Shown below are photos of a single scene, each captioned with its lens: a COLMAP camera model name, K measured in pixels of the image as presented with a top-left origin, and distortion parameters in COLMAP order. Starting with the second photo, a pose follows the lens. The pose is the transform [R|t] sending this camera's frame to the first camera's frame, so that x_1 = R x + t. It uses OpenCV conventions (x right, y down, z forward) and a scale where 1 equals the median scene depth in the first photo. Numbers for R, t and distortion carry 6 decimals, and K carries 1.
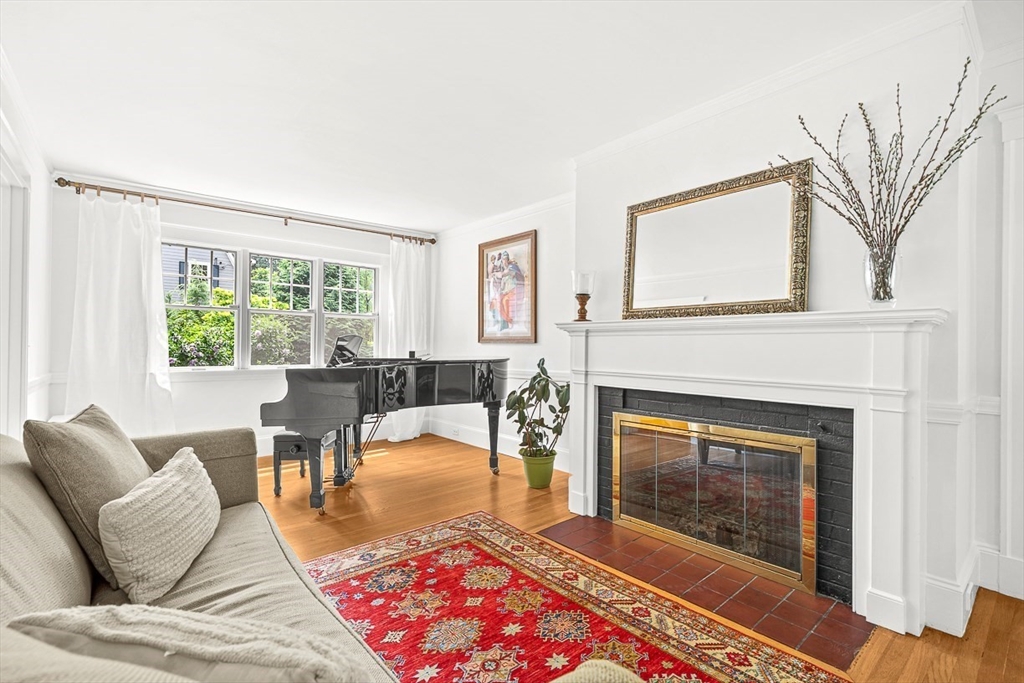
lens RADIAL K [[468.2, 0, 521.7], [0, 468.2, 341.3], [0, 0, 1]] dist [-0.000487, 0.000614]
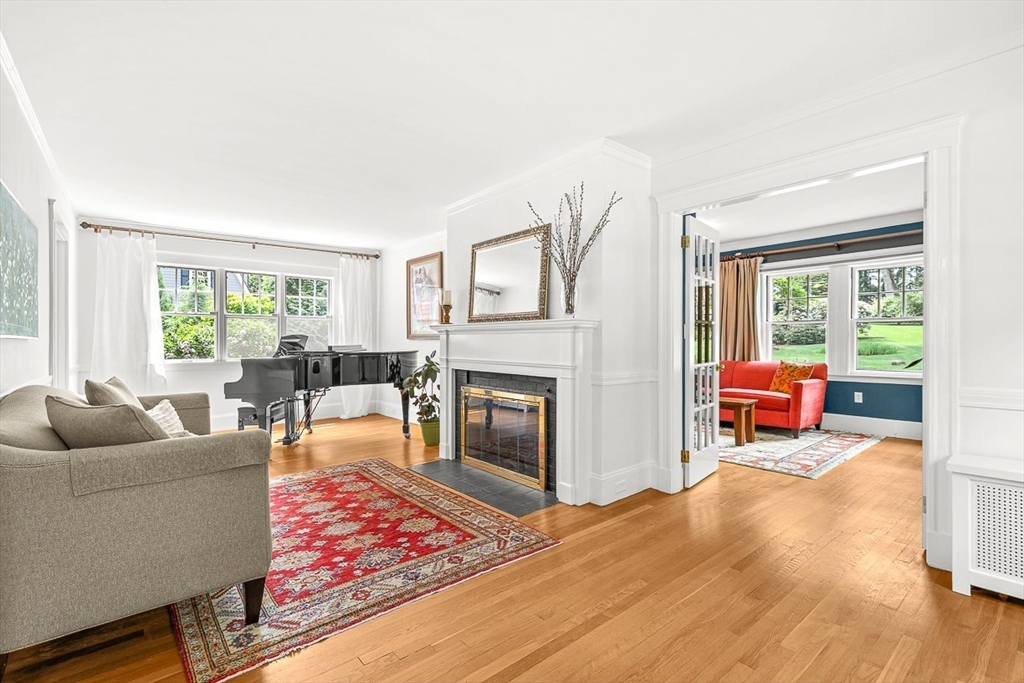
lens RADIAL K [[468.2, 0, 510.7], [0, 468.2, 341.3], [0, 0, 1]] dist [-0.000487, 0.000614]
pose [[0.999685, -0.008393, -0.023666, 0.361718], [0.008666, 0.999896, 0.011496, -0.005027], [0.023567, -0.011698, 0.999654, -0.423862]]
